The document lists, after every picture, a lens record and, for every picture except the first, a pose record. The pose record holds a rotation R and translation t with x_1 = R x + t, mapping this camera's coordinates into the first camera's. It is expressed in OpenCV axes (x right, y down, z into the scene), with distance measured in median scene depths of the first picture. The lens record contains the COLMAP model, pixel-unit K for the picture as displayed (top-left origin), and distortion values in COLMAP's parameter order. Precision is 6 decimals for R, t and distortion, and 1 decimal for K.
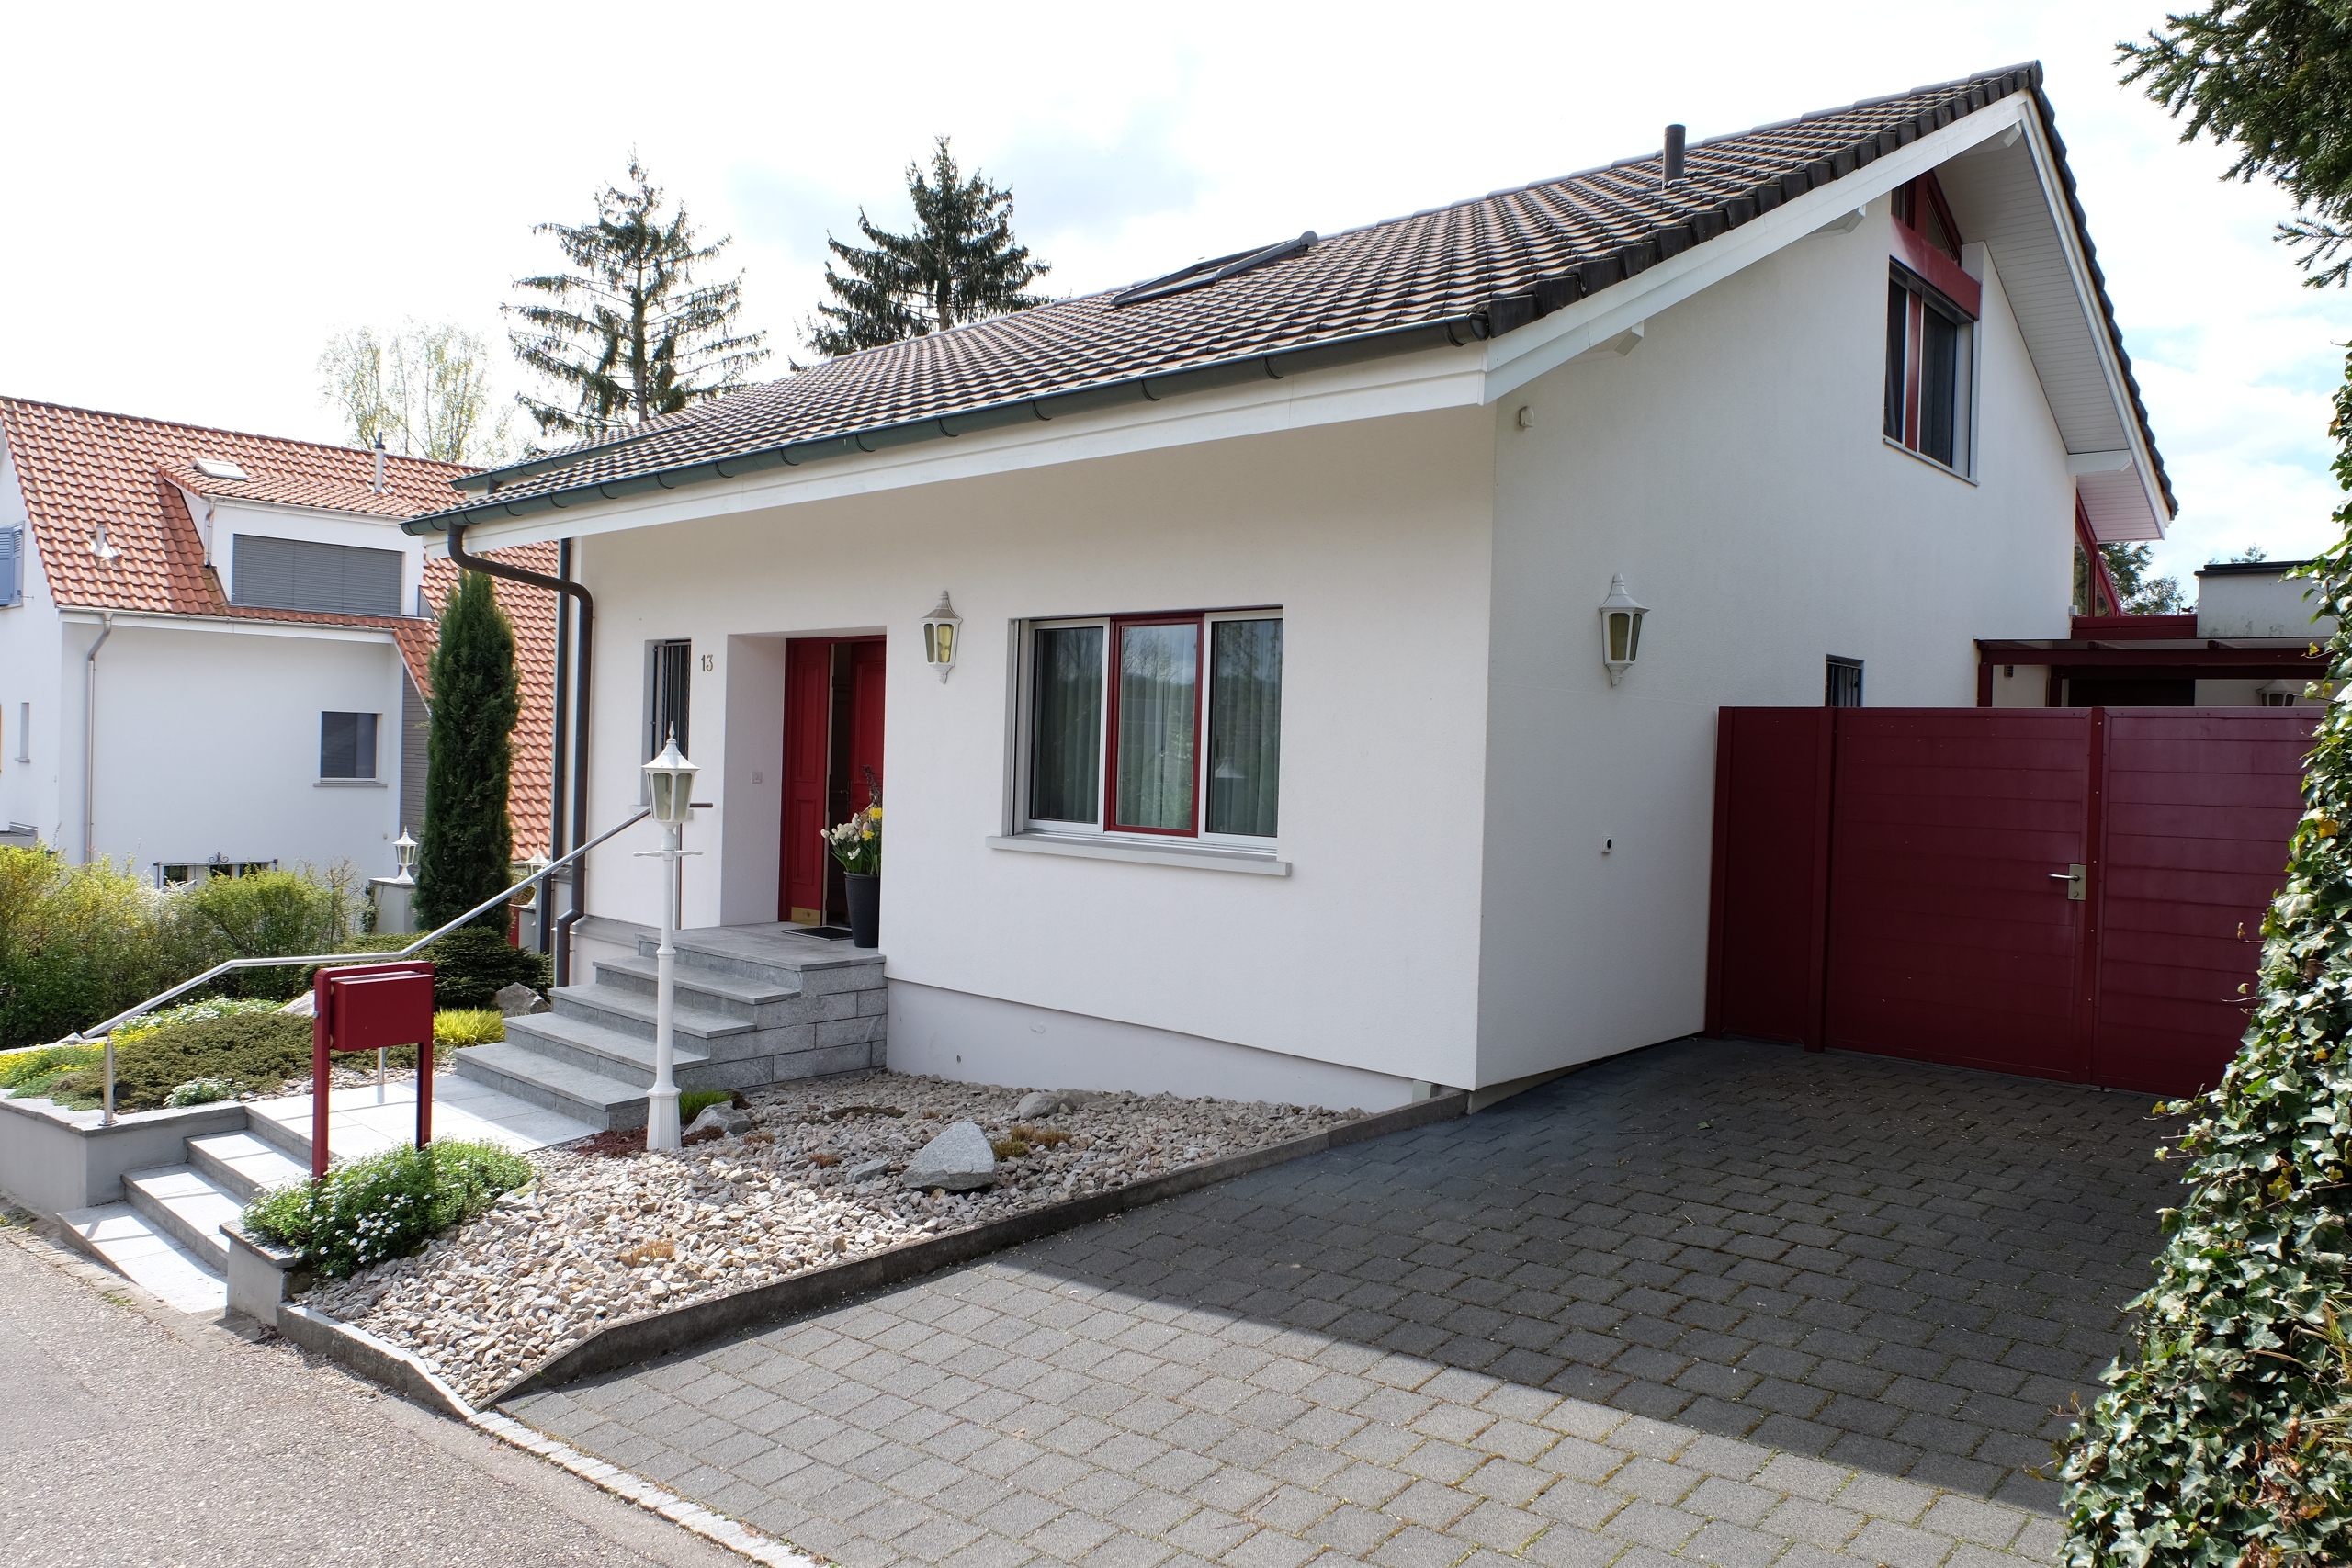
lens RADIAL K [[1590.4, 0, 1176.0], [0, 1590.4, 784.0], [0, 0, 1]] dist [-0.031824, 0.001655]
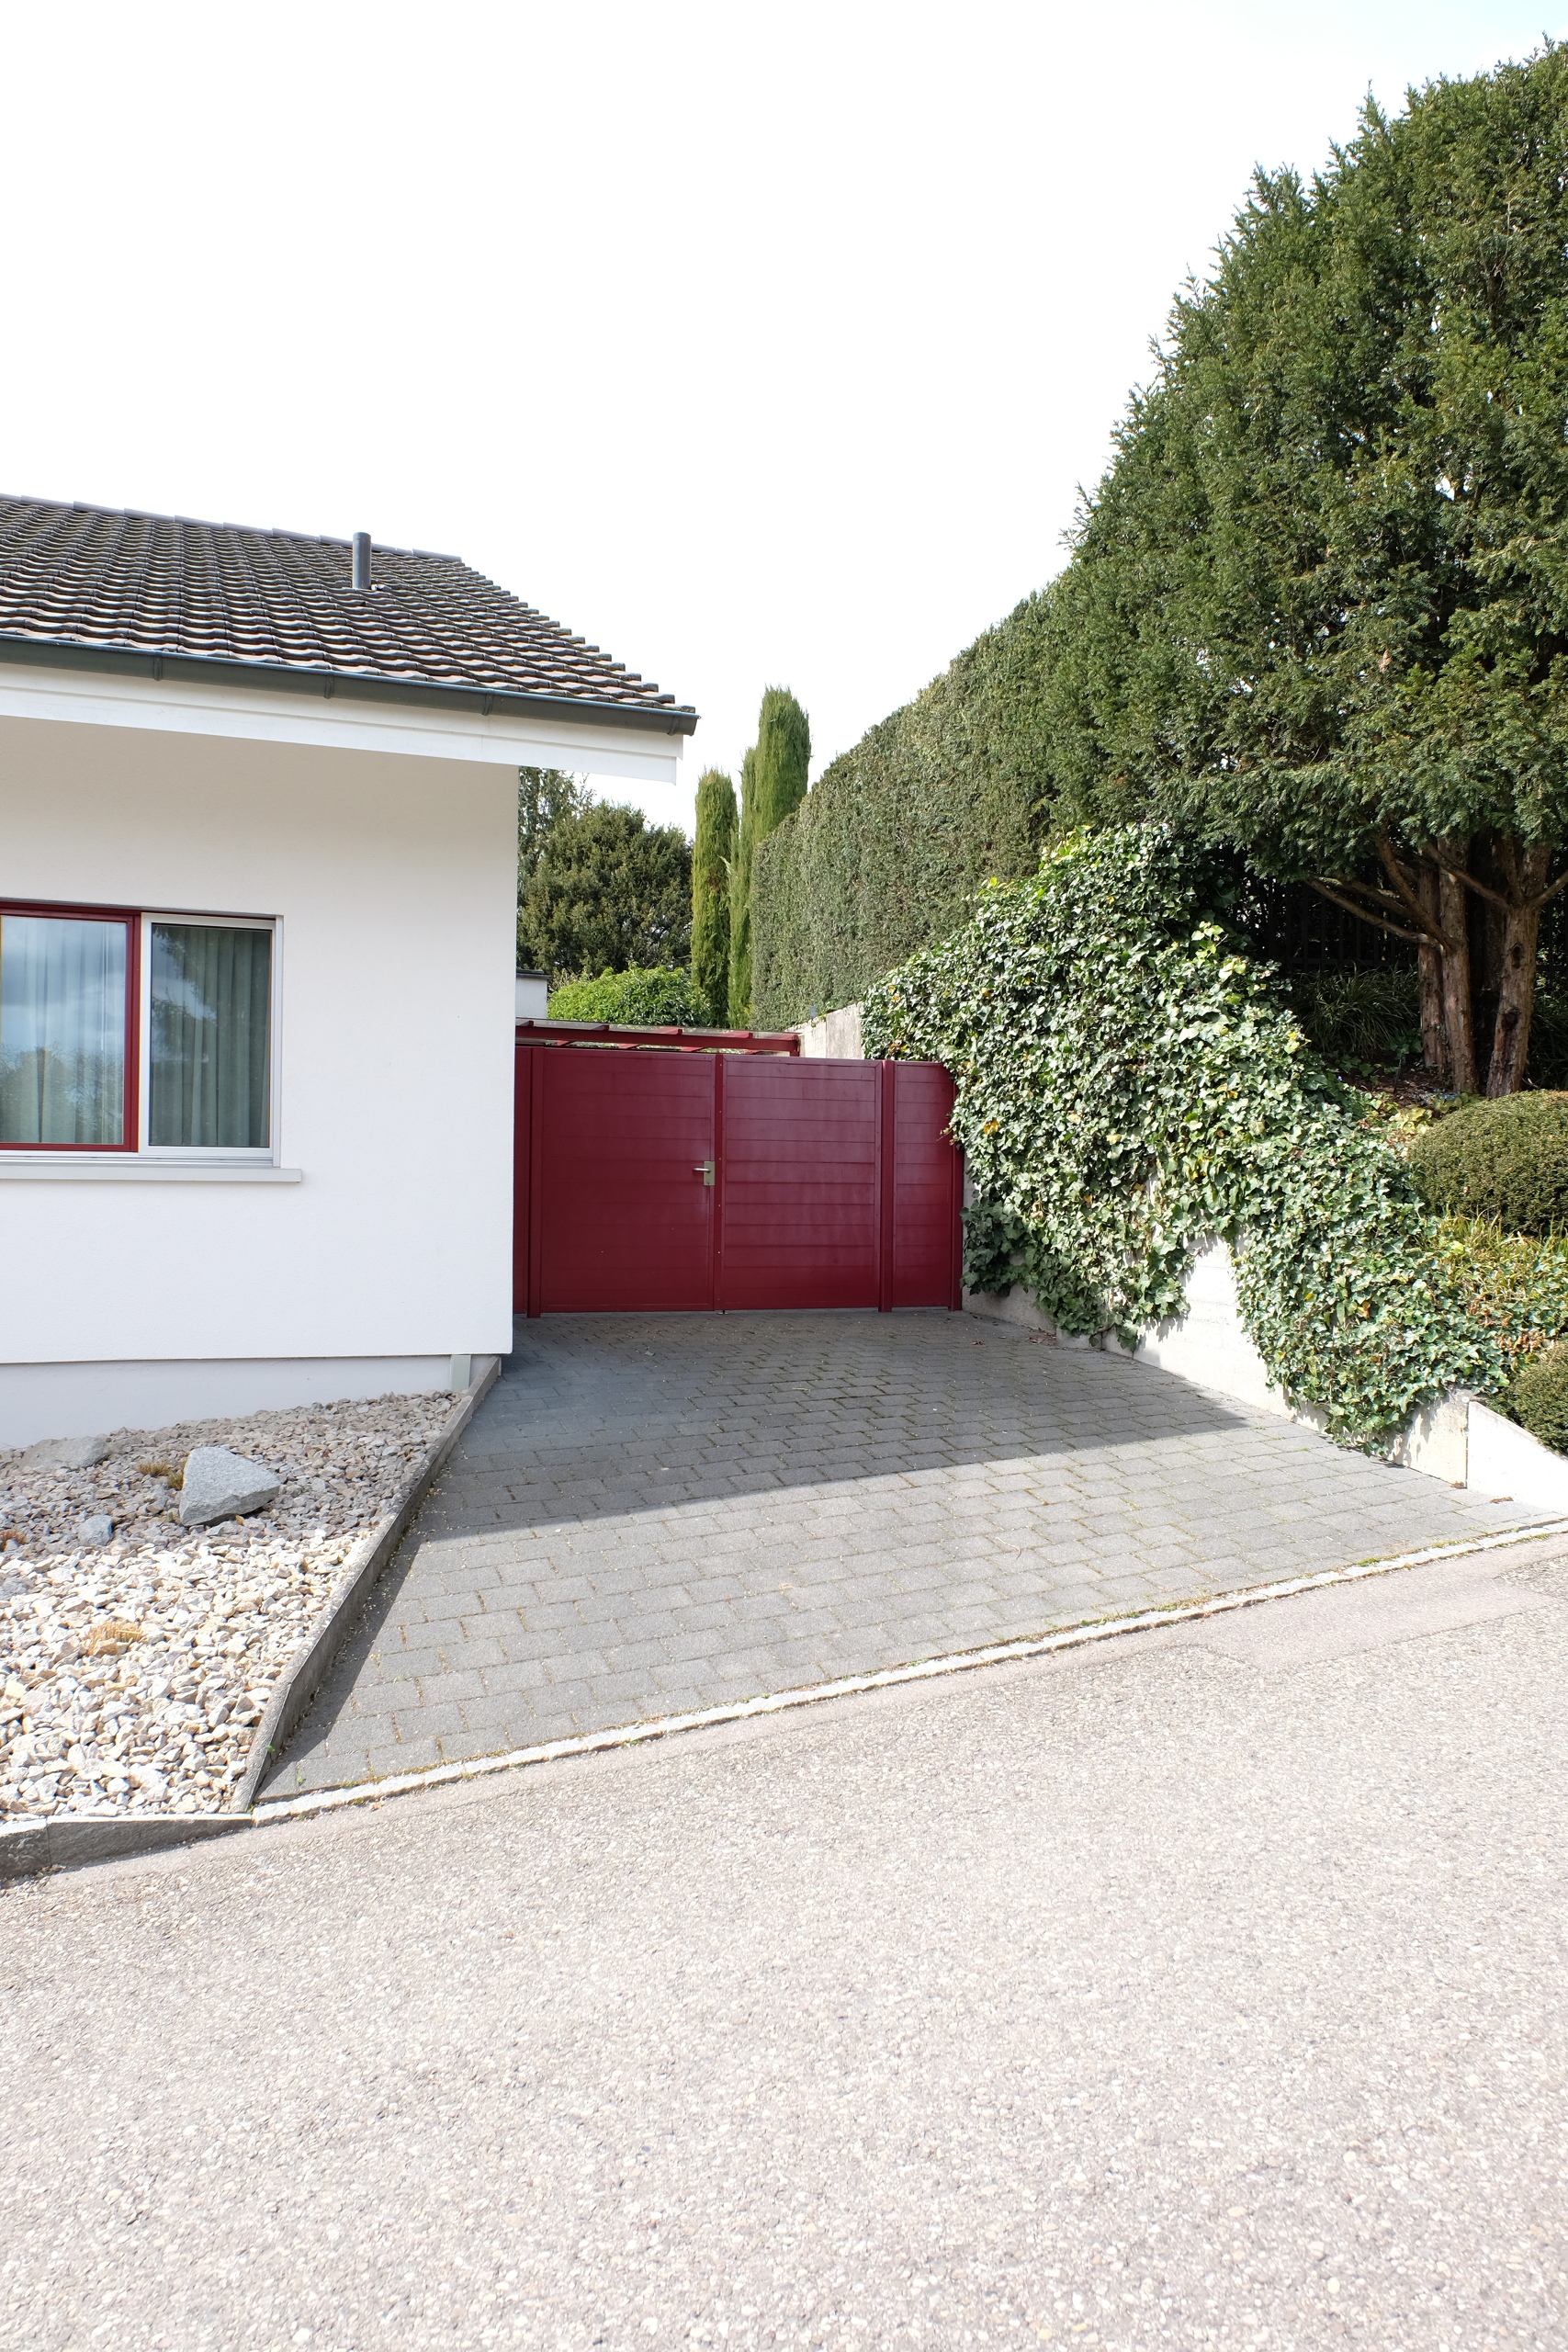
lens RADIAL K [[1590.4, 0, 781.1], [0, 1590.4, 1242.0], [0, 0, 1]] dist [-0.031824, 0.001655]
pose [[0.451589, -0.056897, 0.890410, -0.687633], [0.016765, 0.998330, 0.055291, 0.043290], [-0.892068, -0.010041, 0.451789, 0.259068]]
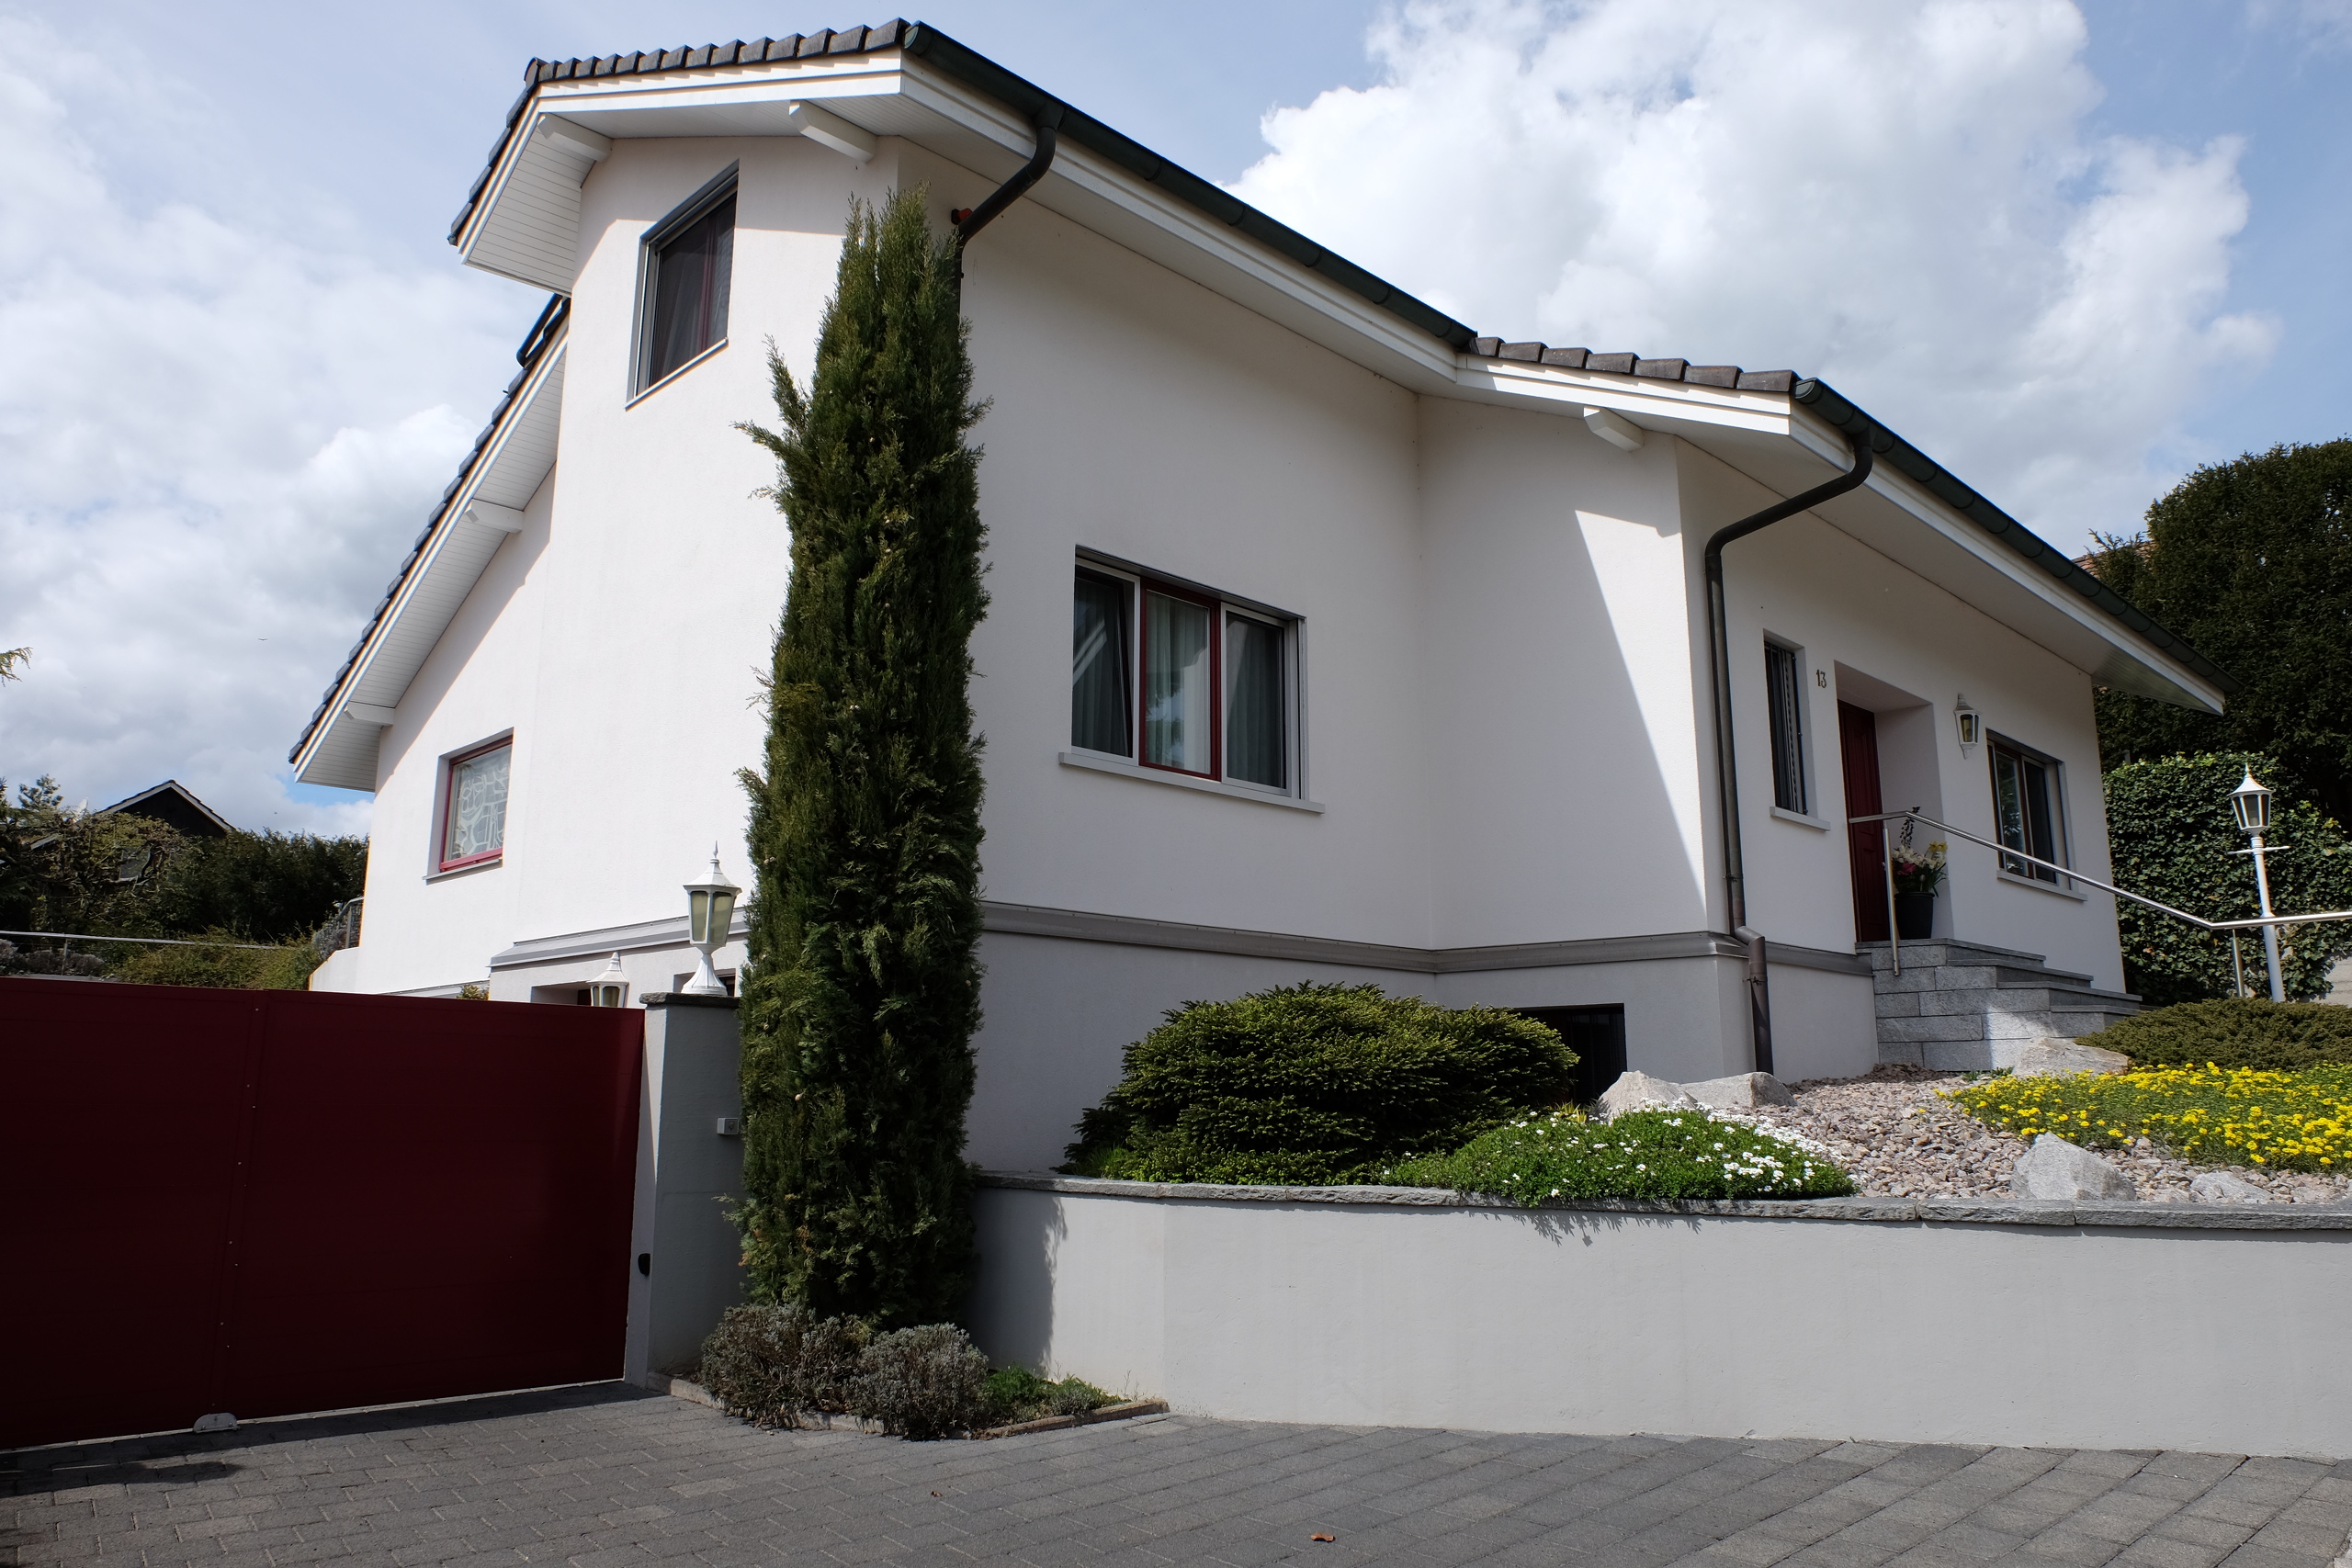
lens RADIAL K [[1590.4, 0, 1176.0], [0, 1590.4, 784.0], [0, 0, 1]] dist [-0.031824, 0.001655]
pose [[0.053958, 0.166408, 0.984579, -1.235195], [0.018217, 0.985688, -0.167594, 0.249224], [-0.998377, 0.026979, 0.050154, 1.034603]]
